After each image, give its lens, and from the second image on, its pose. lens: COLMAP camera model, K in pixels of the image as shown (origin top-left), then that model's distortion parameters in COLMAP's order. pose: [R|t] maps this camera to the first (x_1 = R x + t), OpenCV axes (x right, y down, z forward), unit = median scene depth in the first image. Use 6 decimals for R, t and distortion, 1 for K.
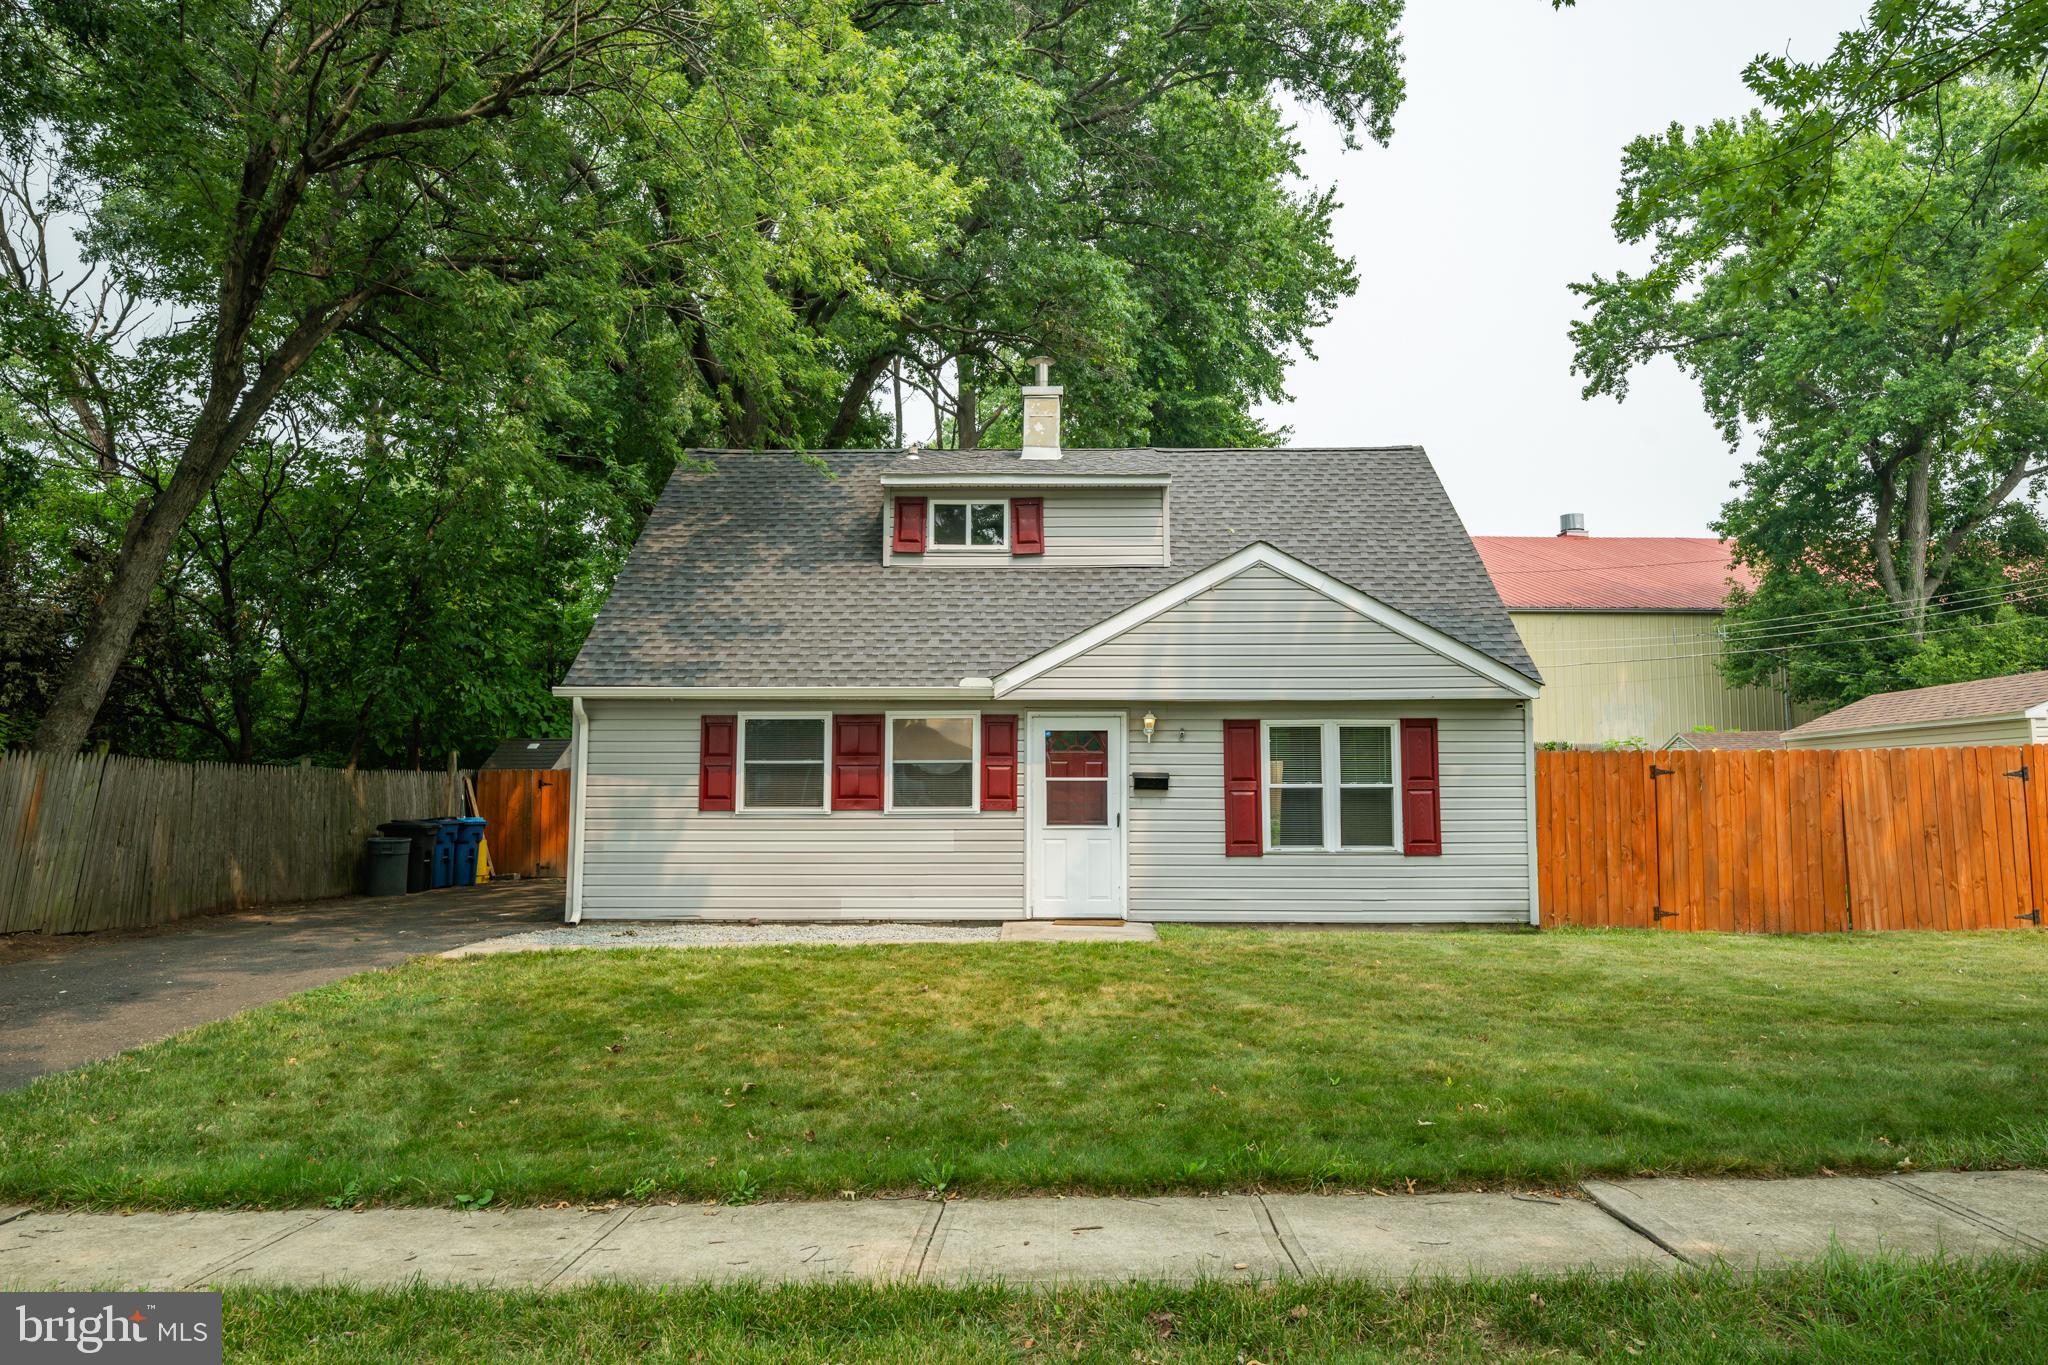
lens RADIAL K [[1357.9, 0, 1024.0], [0, 1357.9, 682.5], [0, 0, 1]] dist [-0.000822, 0.000073]
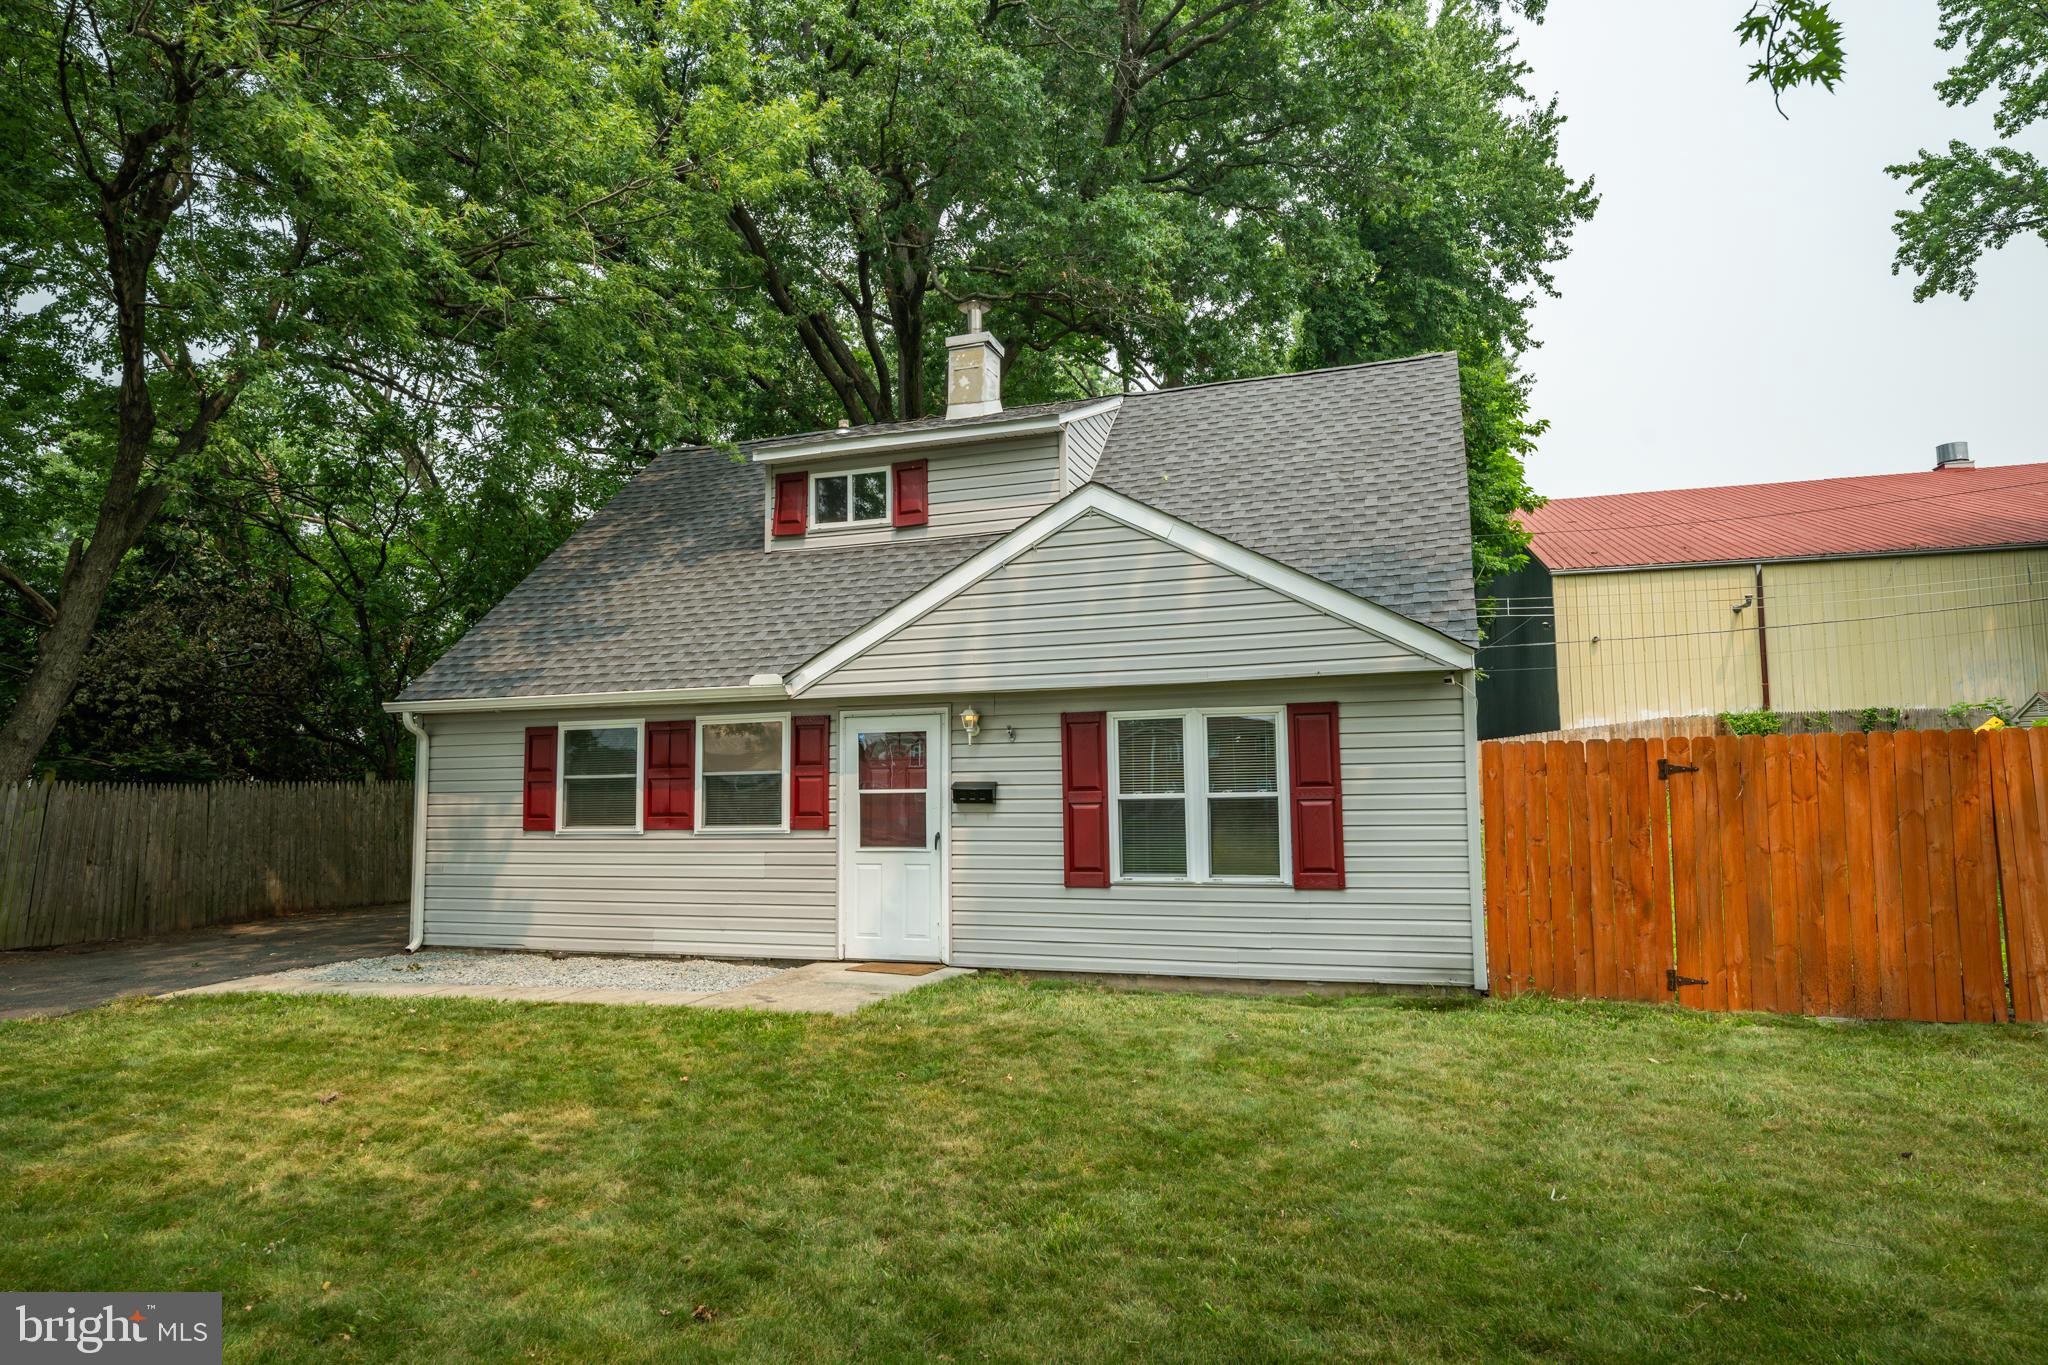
lens RADIAL K [[1215.6, 0, 1024.0], [0, 1215.6, 682.5], [0, 0, 1]] dist [-0.001931, 0.001199]
pose [[0.949403, -0.041556, -0.311299, 0.343676], [0.044586, 0.999002, 0.002620, 0.006691], [0.310879, -0.016367, 0.950309, 0.320213]]
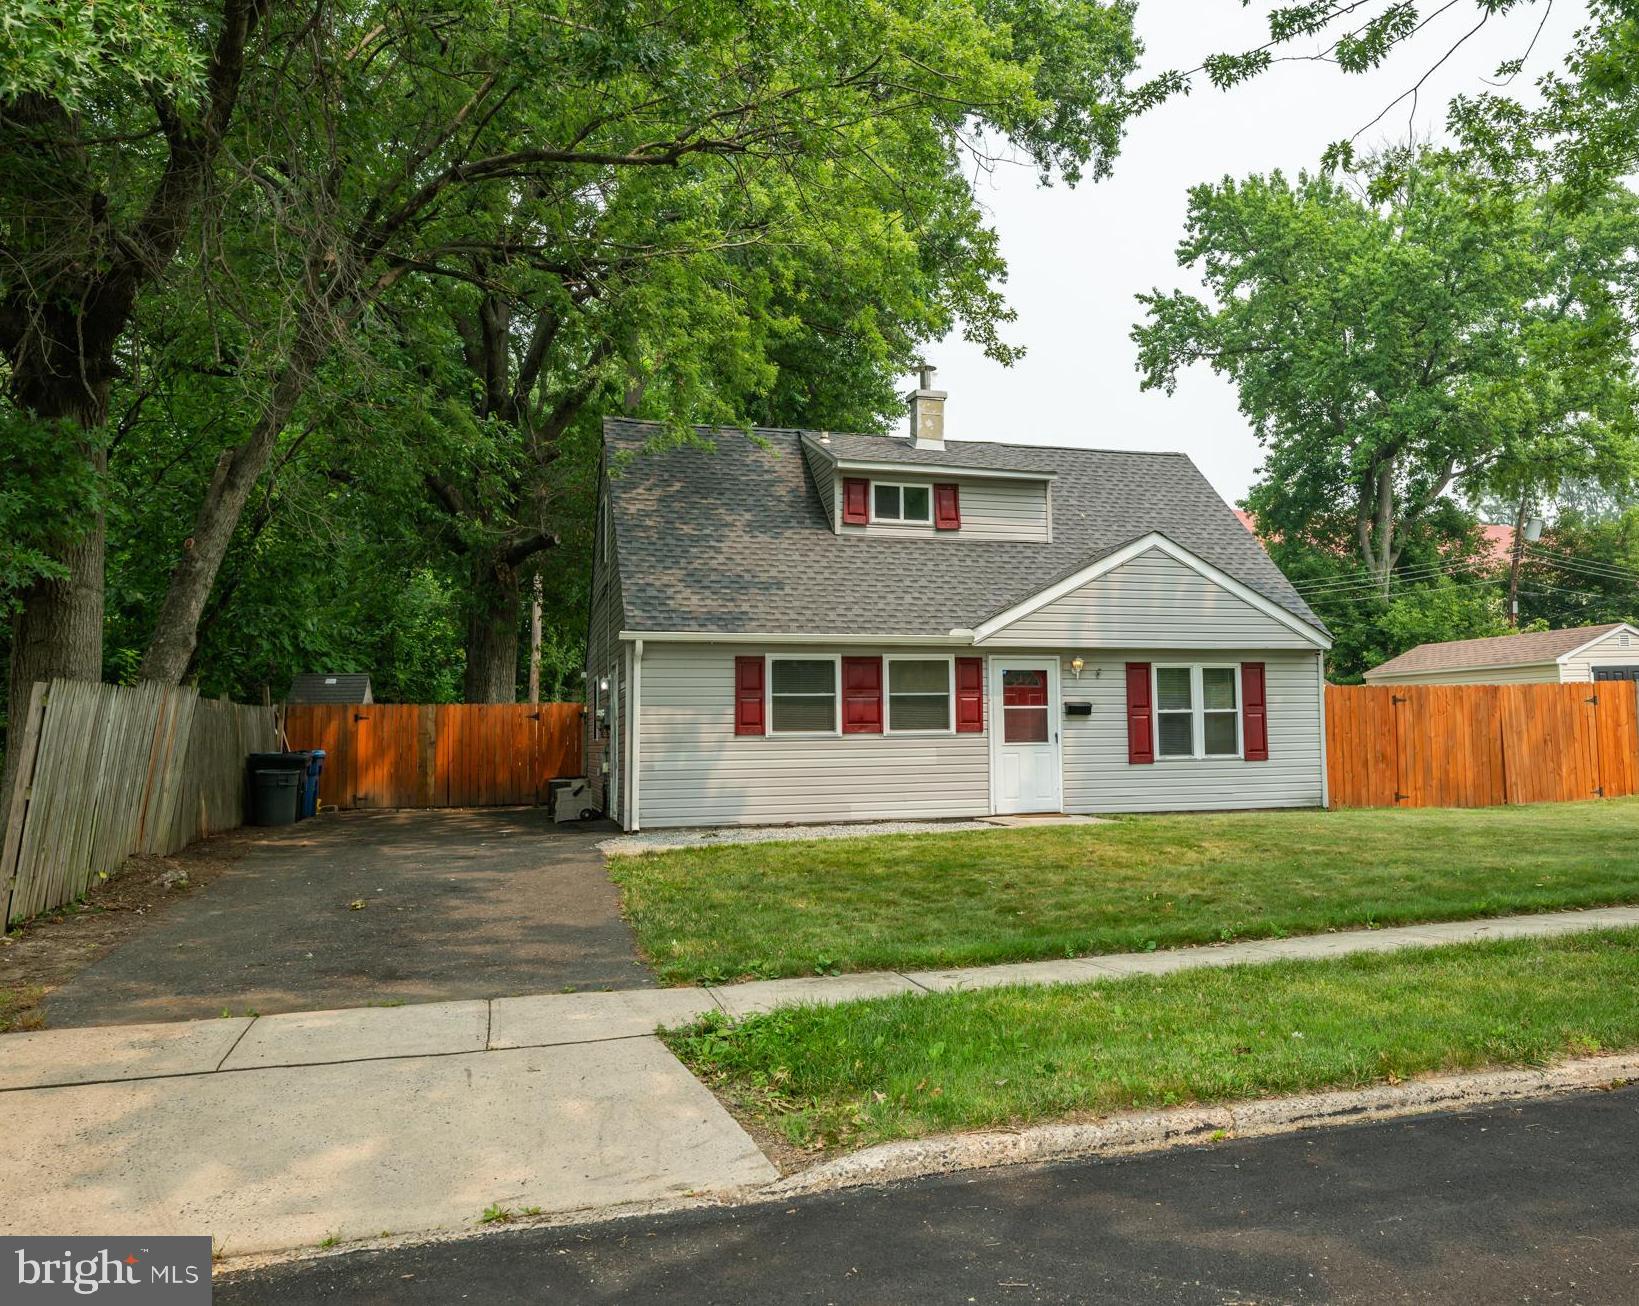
lens RADIAL K [[1361.6, 0, 947.0], [0, 1361.6, 620.5], [0, 0, 1]] dist [-0.003827, 0.000581]
pose [[0.940160, 0.016350, 0.340340, -0.474345], [-0.016740, 0.999858, -0.001788, -0.008534], [-0.340321, -0.004016, 0.940301, -0.203600]]
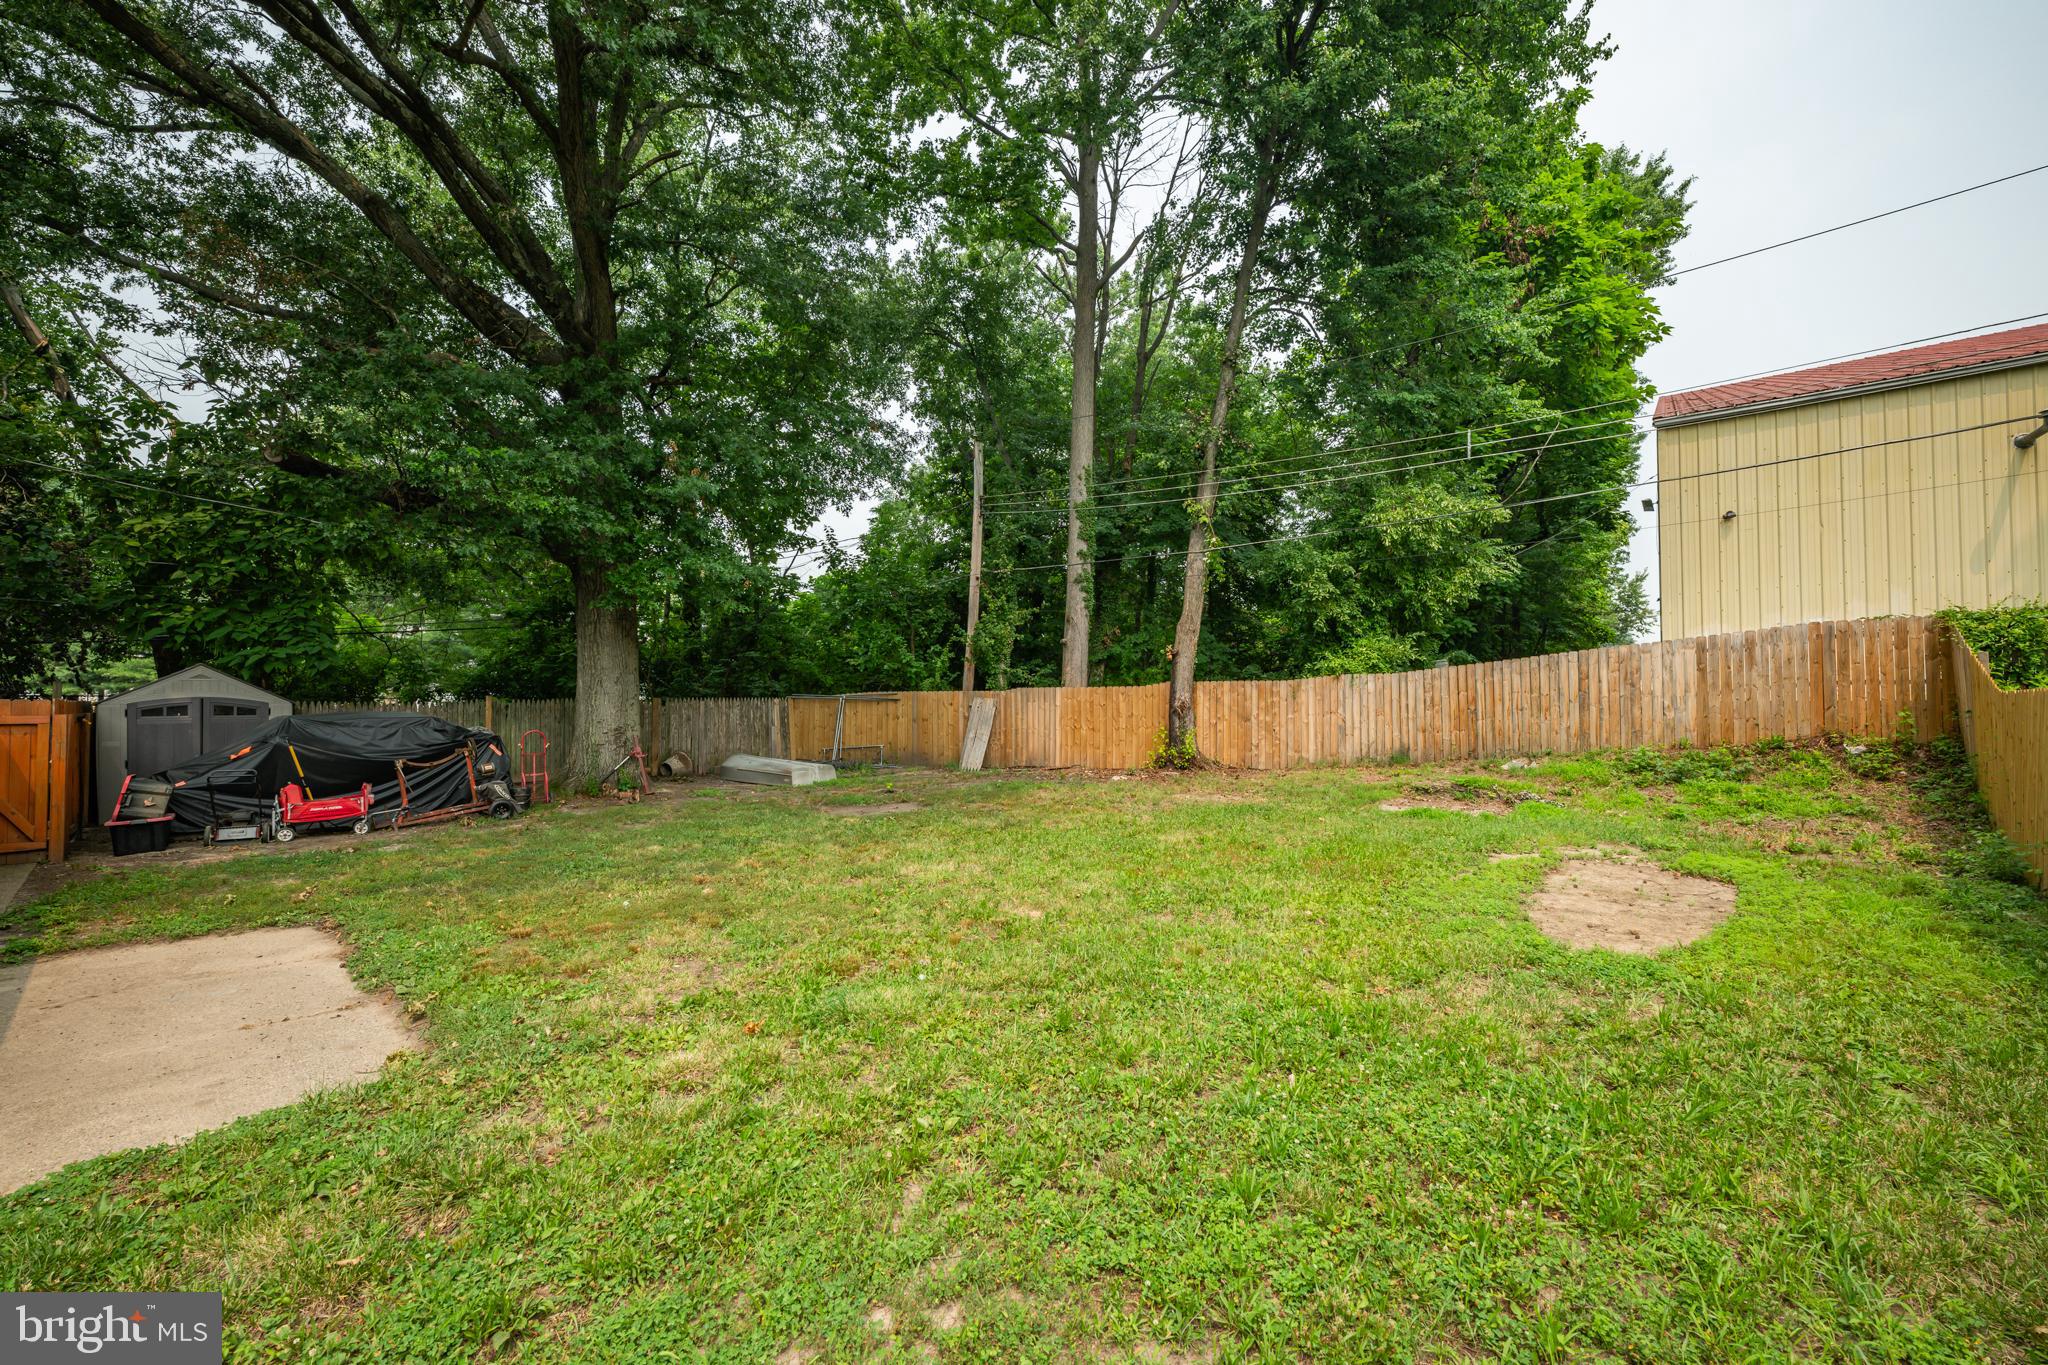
lens RADIAL K [[808.2, 0, 1024.0], [0, 808.2, 682.5], [0, 0, 1]] dist [-0.000845, 0.000627]
pose [[0.750826, -0.018889, -0.660230, 0.712080], [0.059858, 0.997424, 0.039536, 0.110463], [0.657782, -0.069205, 0.750022, 1.658301]]
